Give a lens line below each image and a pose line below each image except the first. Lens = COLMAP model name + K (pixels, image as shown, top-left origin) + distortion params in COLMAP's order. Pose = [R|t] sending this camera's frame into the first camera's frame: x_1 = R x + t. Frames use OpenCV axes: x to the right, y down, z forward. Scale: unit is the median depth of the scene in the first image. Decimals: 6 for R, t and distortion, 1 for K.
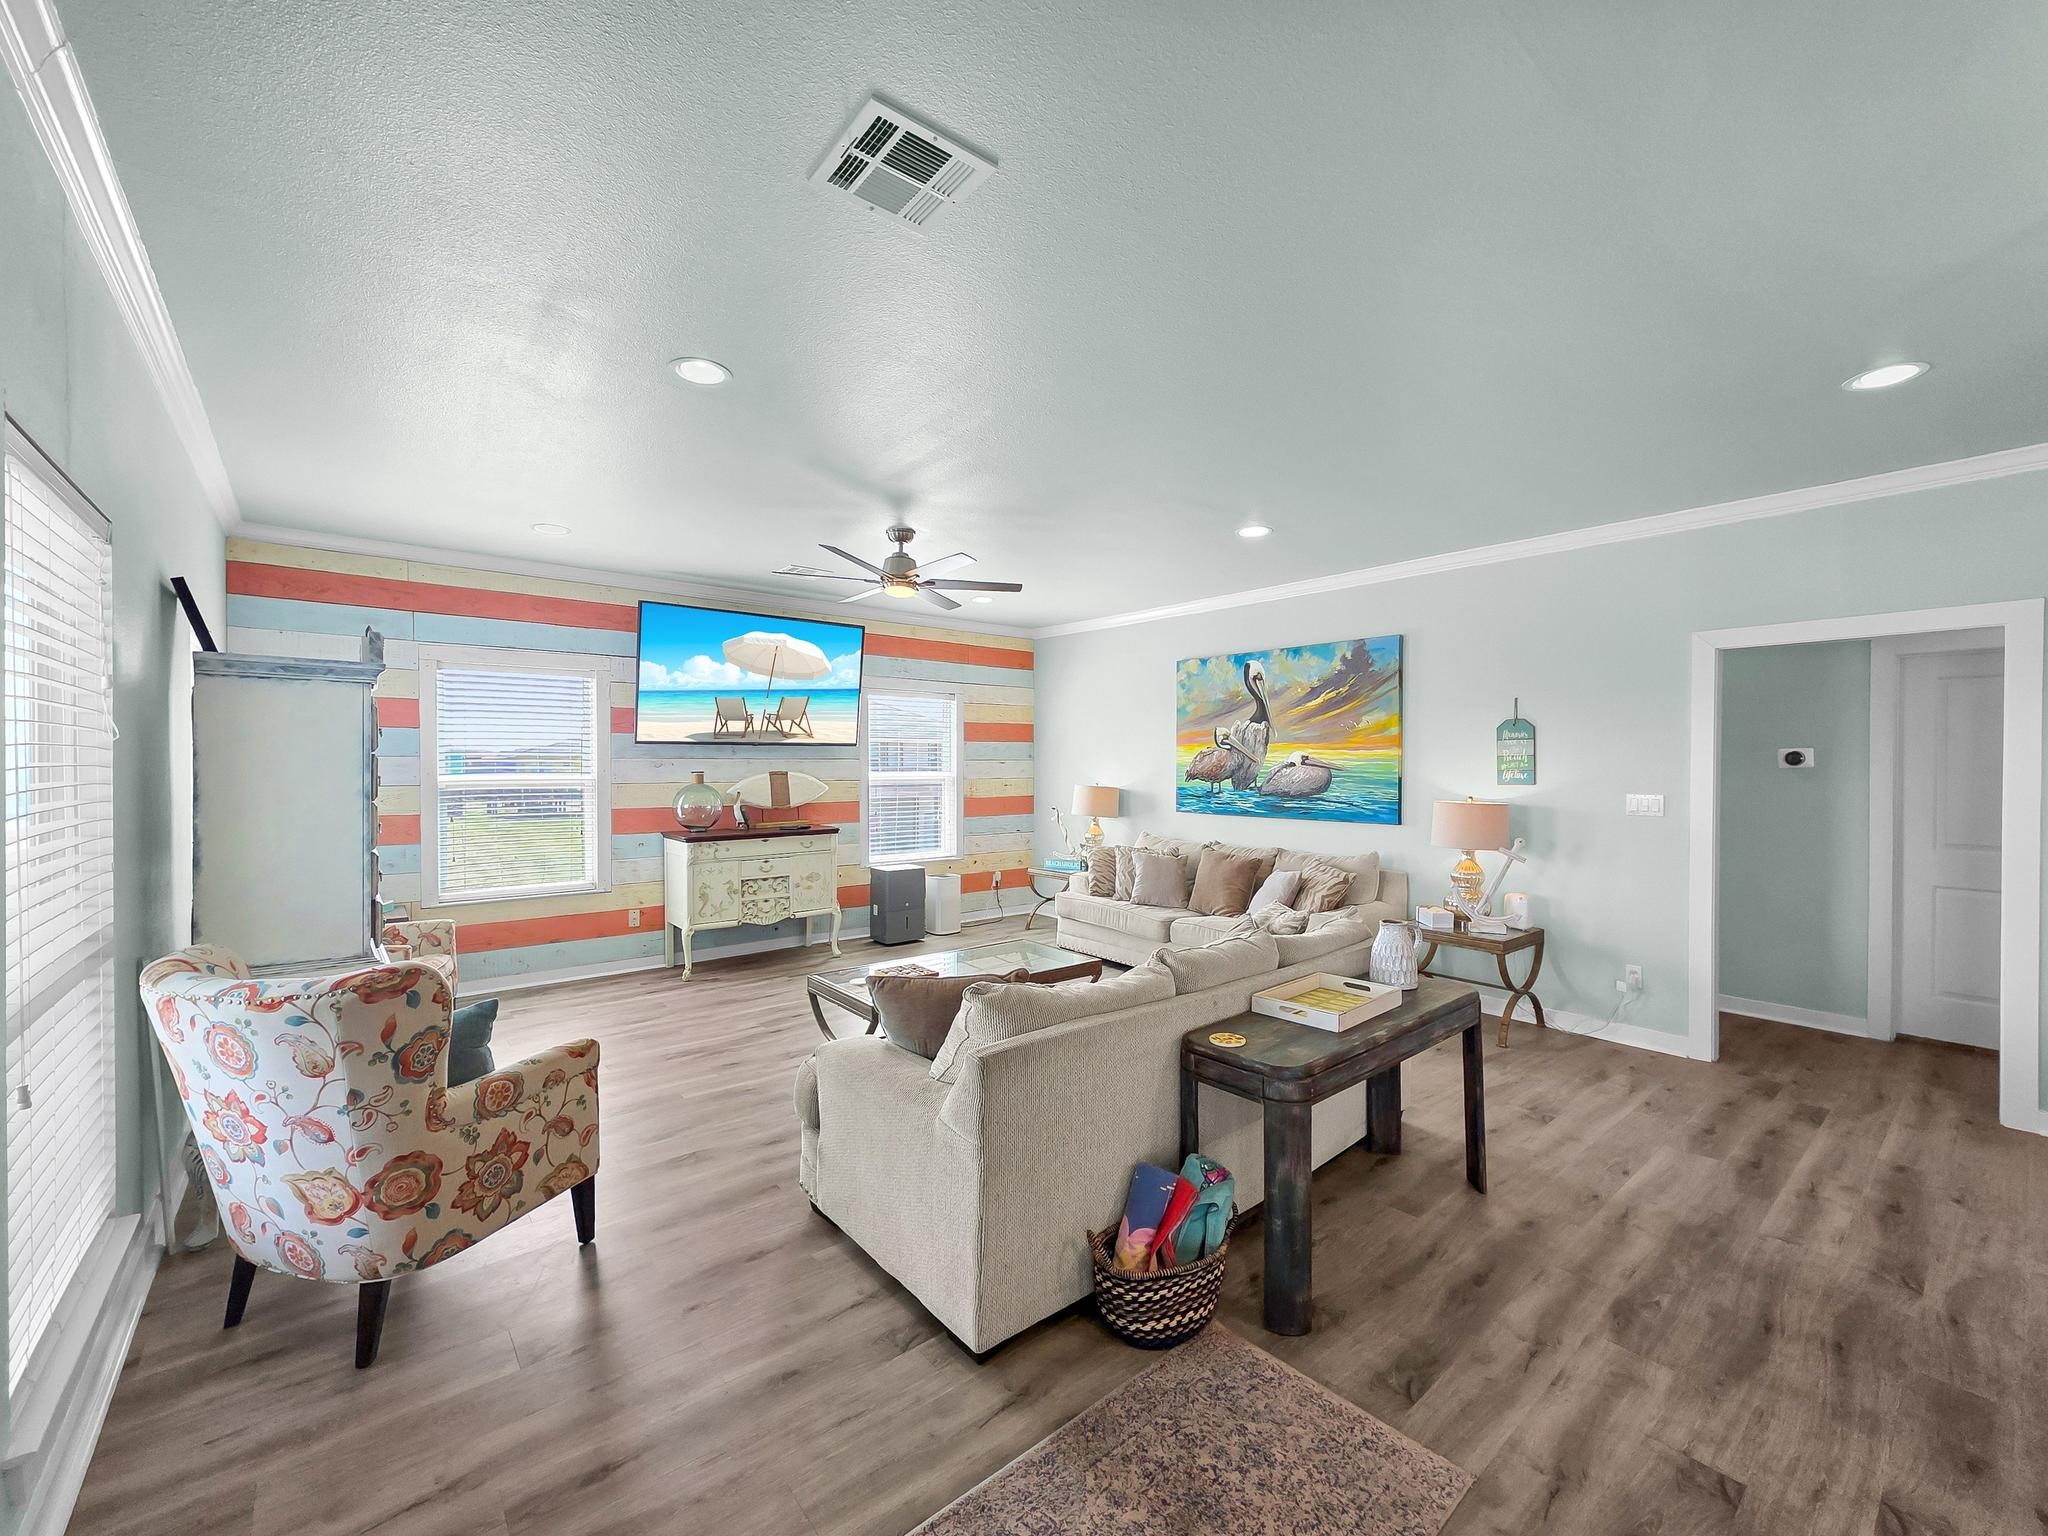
lens RADIAL K [[837.7, 0, 1034.5], [0, 837.7, 771.3], [0, 0, 1]] dist [-0.001614, 0.000991]
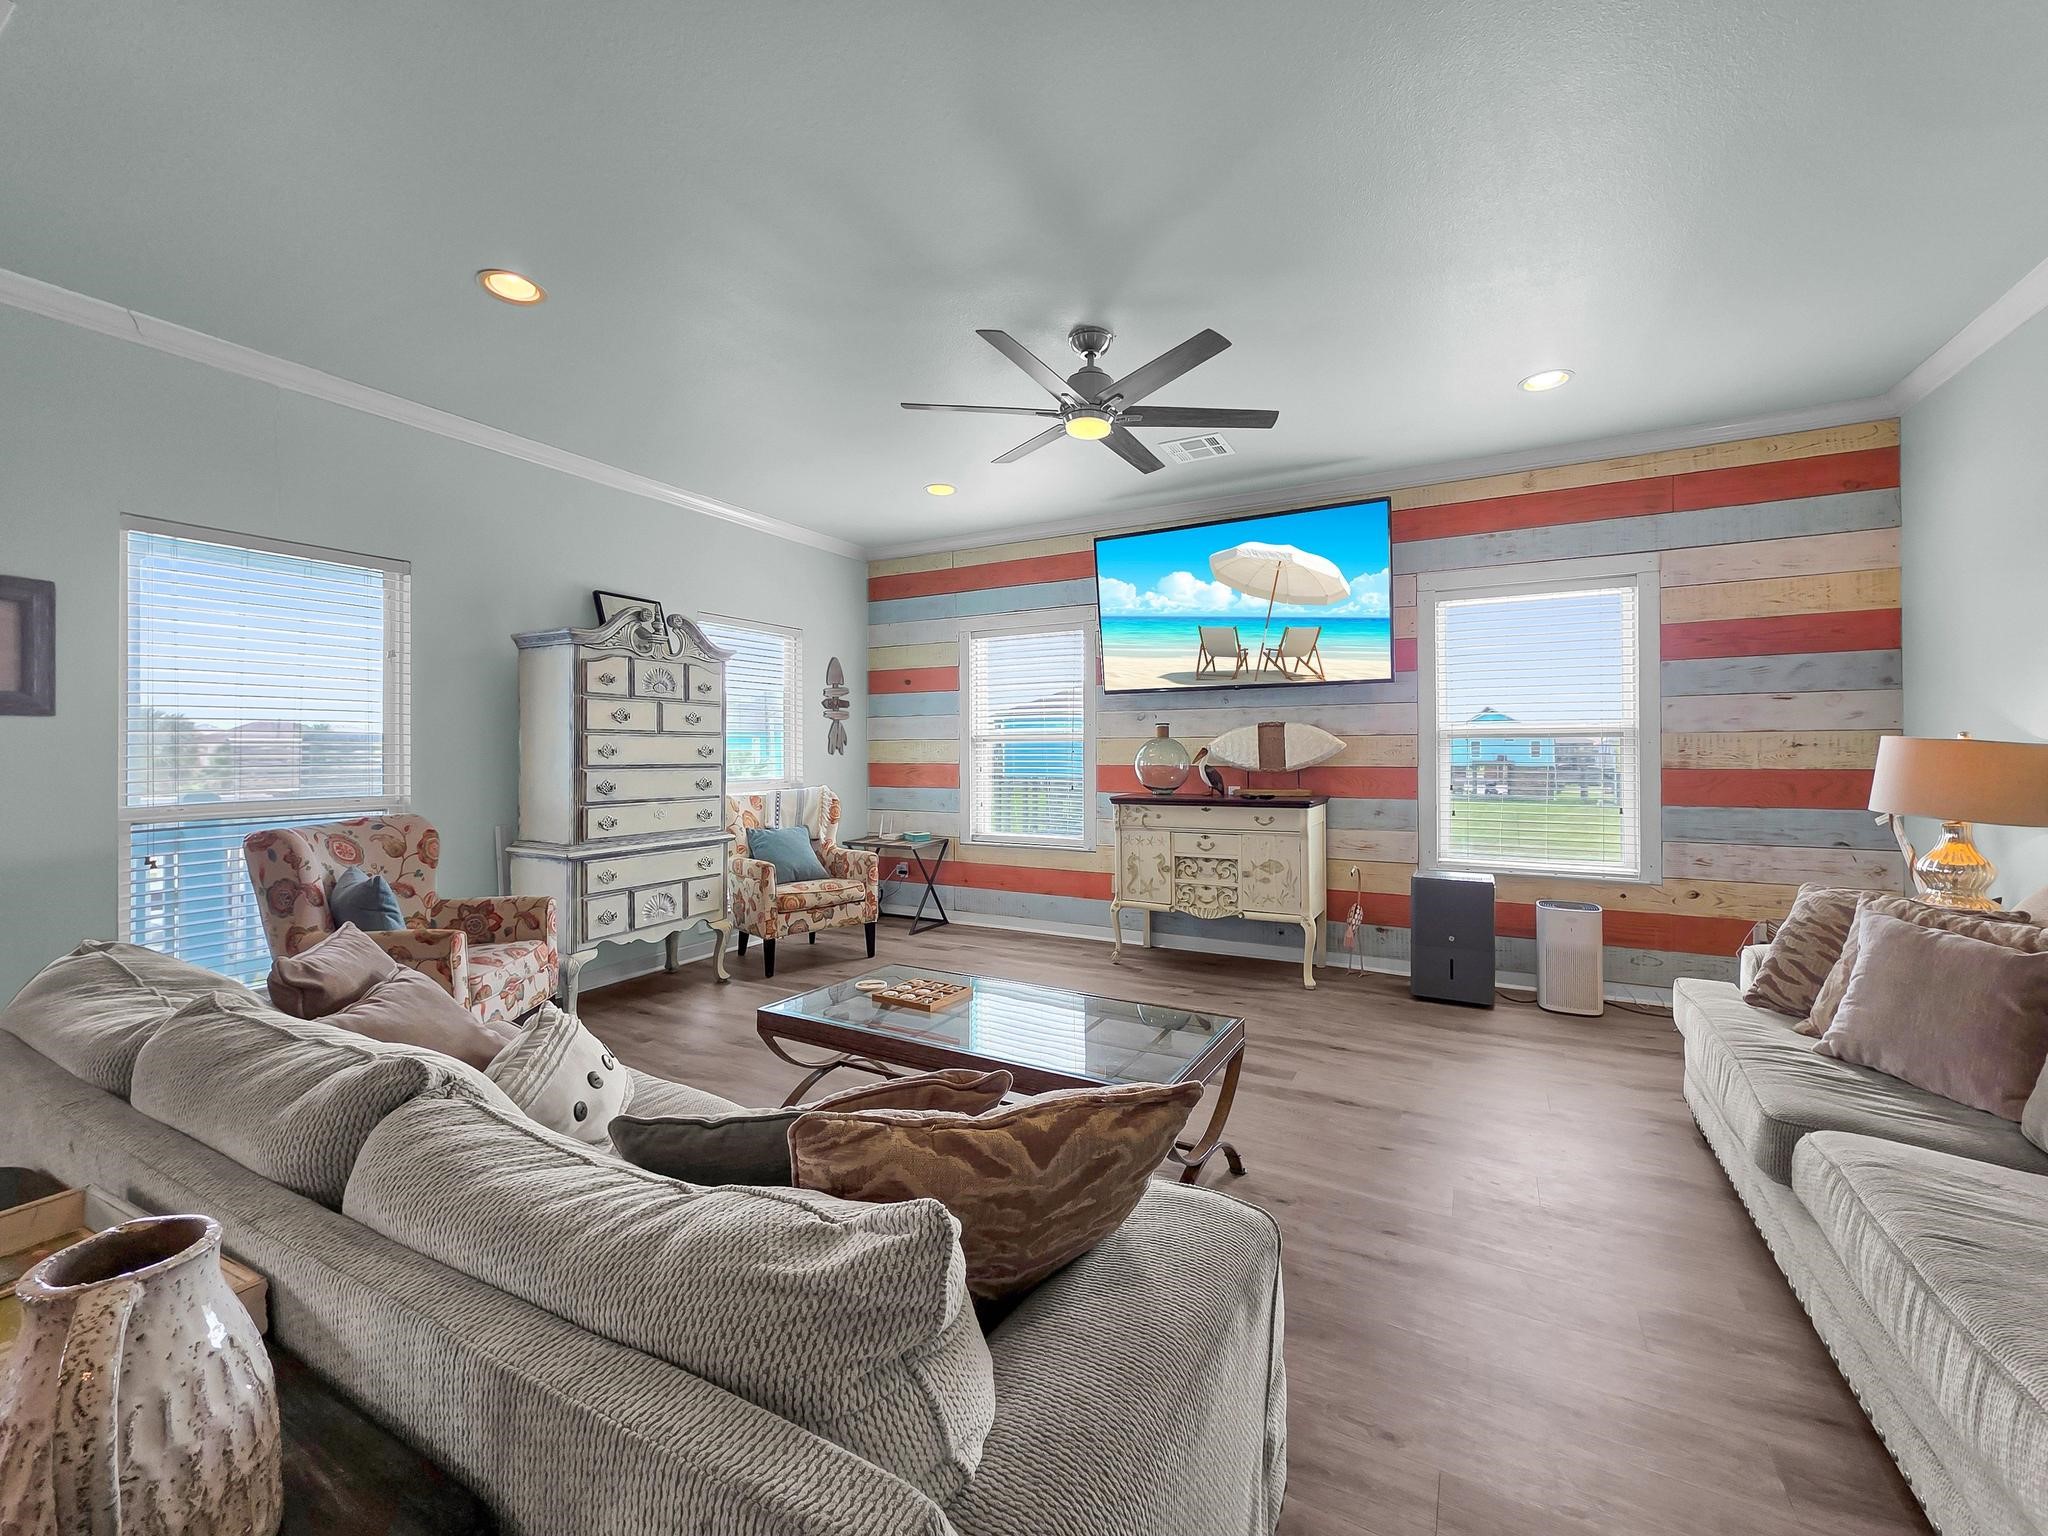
lens RADIAL K [[837.7, 0, 1020.5], [0, 837.7, 752.5], [0, 0, 1]] dist [-0.001614, 0.000991]
pose [[0.355888, -0.000246, -0.934528, 0.353809], [-0.005256, 0.999984, -0.002265, 0.033762], [0.934514, 0.005718, 0.355881, 0.585392]]
